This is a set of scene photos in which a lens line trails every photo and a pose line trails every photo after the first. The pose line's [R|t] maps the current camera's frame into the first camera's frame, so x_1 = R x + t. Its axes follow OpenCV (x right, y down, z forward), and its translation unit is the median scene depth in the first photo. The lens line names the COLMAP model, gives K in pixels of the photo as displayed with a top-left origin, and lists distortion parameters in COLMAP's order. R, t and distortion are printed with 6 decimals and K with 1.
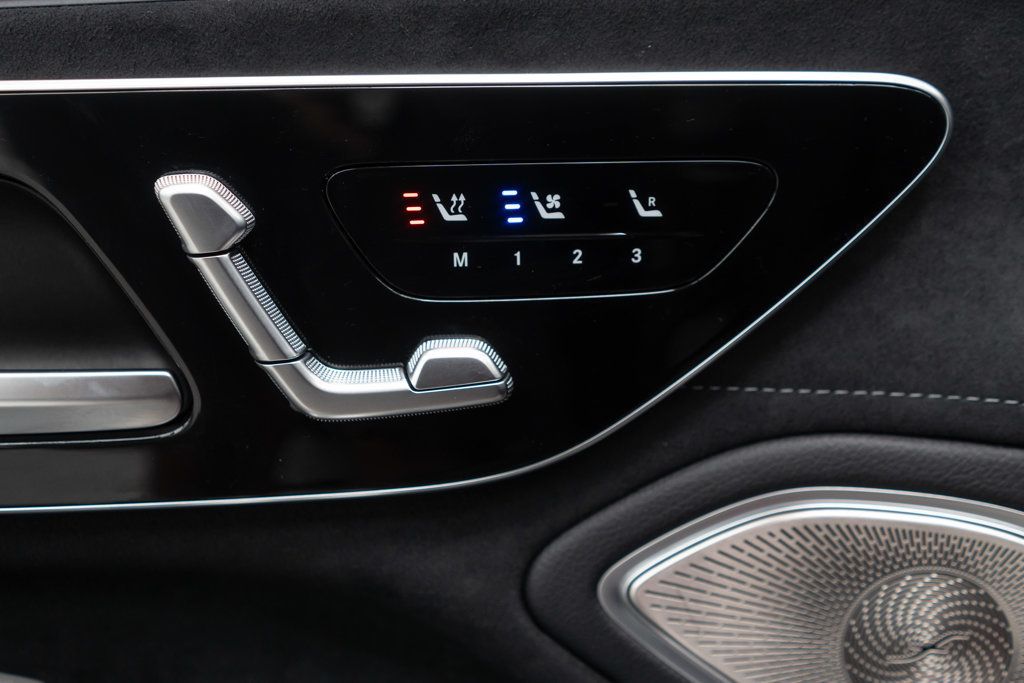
lens RADIAL K [[1212.4, 0, 516.4], [0, 1212.4, 333.1], [0, 0, 1]] dist [-0.013497, 0.015154]
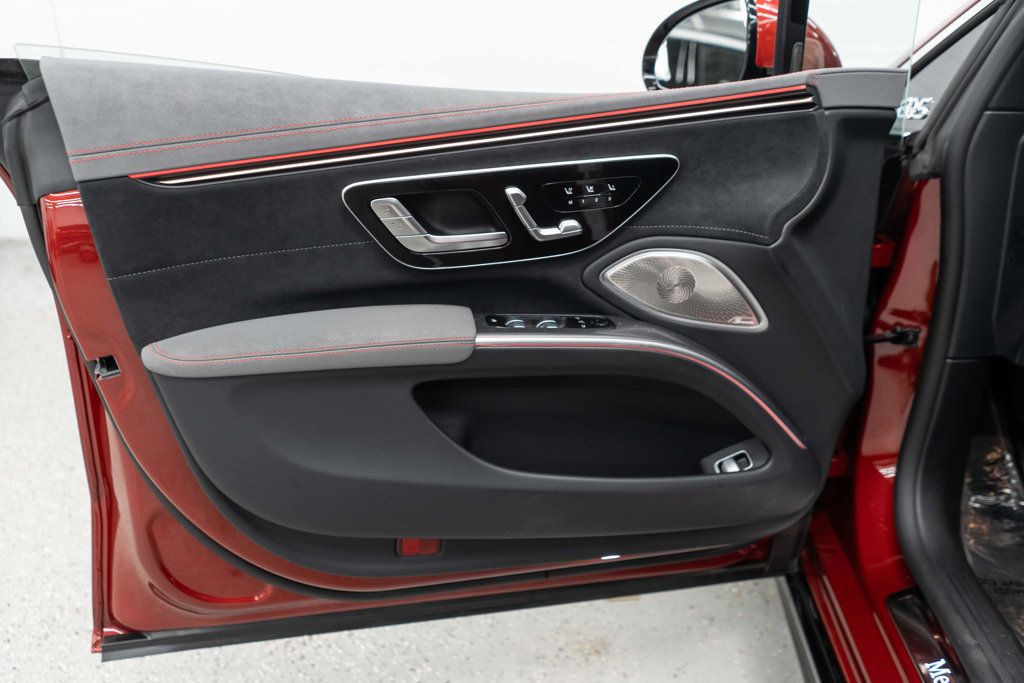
lens RADIAL K [[816.9, 0, 511.0], [0, 816.9, 342.3], [0, 0, 1]] dist [-0.005261, -0.000248]
pose [[0.994070, -0.072800, 0.080779, -0.532359], [0.053679, 0.974540, 0.217695, -0.220553], [-0.094570, -0.212068, 0.972668, -1.954482]]
